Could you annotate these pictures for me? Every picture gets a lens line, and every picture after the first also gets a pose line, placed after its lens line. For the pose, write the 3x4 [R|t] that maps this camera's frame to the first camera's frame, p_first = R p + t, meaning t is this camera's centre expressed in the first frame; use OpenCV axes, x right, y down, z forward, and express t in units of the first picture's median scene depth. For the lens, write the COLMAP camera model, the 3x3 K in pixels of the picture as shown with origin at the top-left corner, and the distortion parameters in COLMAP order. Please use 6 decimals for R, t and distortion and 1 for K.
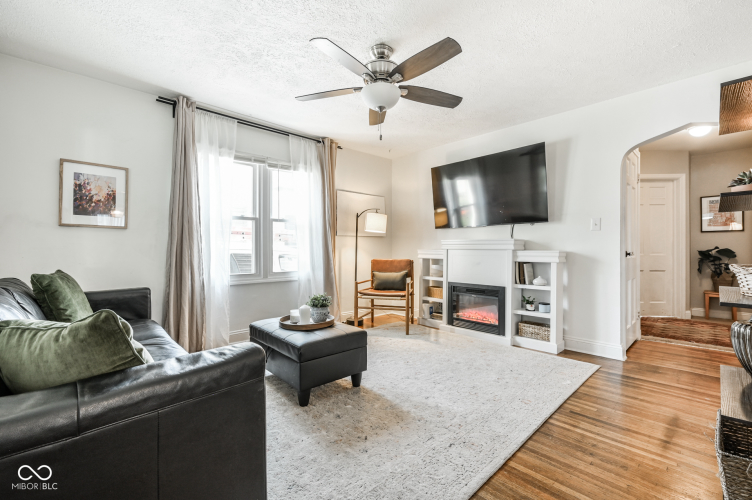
lens RADIAL K [[324.7, 0, 379.8], [0, 324.7, 245.7], [0, 0, 1]] dist [-0.001072, 0.000130]
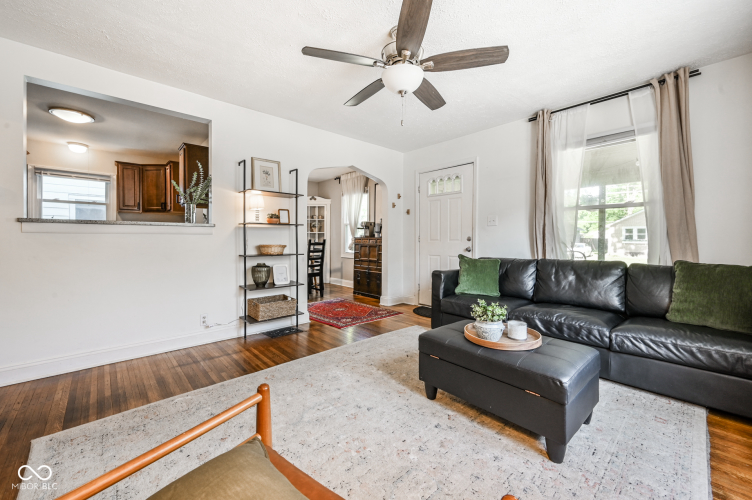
lens RADIAL K [[301.3, 0, 378.8], [0, 301.3, 240.7], [0, 0, 1]] dist [-0.003188, -0.000243]
pose [[-0.999763, -0.000935, 0.021735, 0.045428], [-0.001088, 0.999975, -0.007053, 0.014804], [-0.021727, -0.007075, -0.999739, 1.626982]]
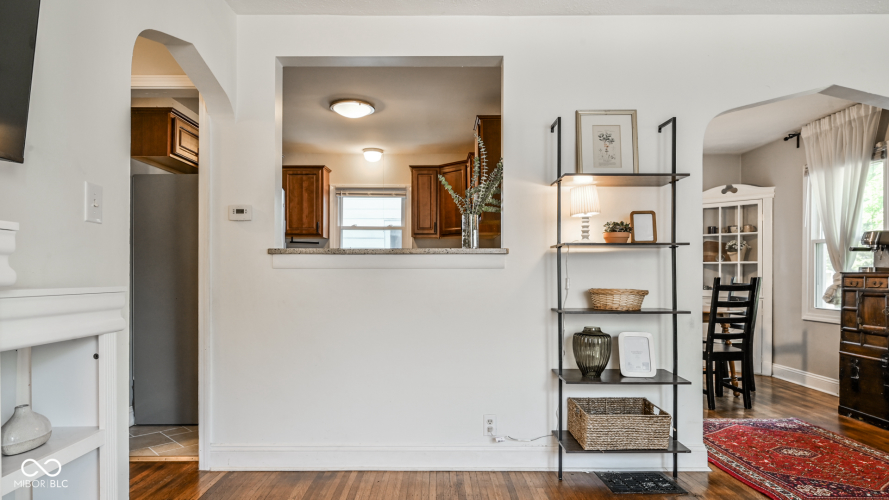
lens RADIAL K [[523.1, 0, 429.1], [0, 523.1, 275.4], [0, 0, 1]] dist [0.001606, -0.001223]
pose [[-0.716599, 0.000649, 0.697485, 0.067342], [-0.008979, 0.999908, -0.010156, 0.010872], [-0.697427, -0.013541, -0.716528, 1.385159]]
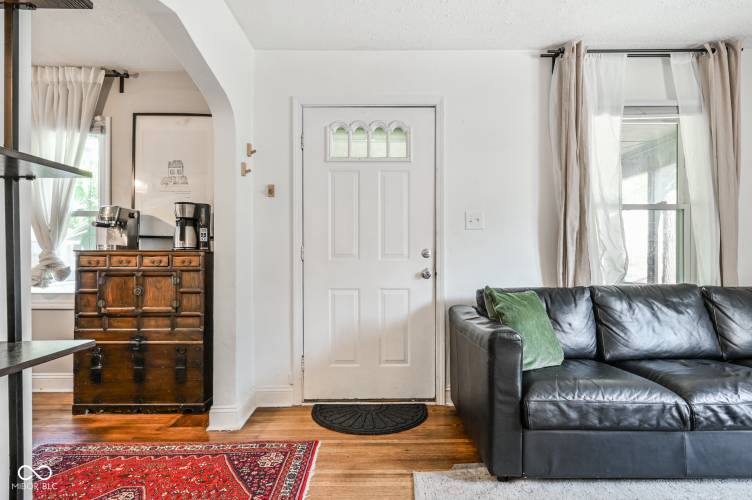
lens RADIAL K [[403.9, 0, 376.5], [0, 403.9, 252.7], [0, 0, 1]] dist [0.002984, -0.000589]
pose [[-0.690474, 0.000341, -0.723358, 0.467524], [0.012355, 0.999860, -0.011322, 0.003533], [0.723252, -0.016754, -0.690381, 0.736588]]
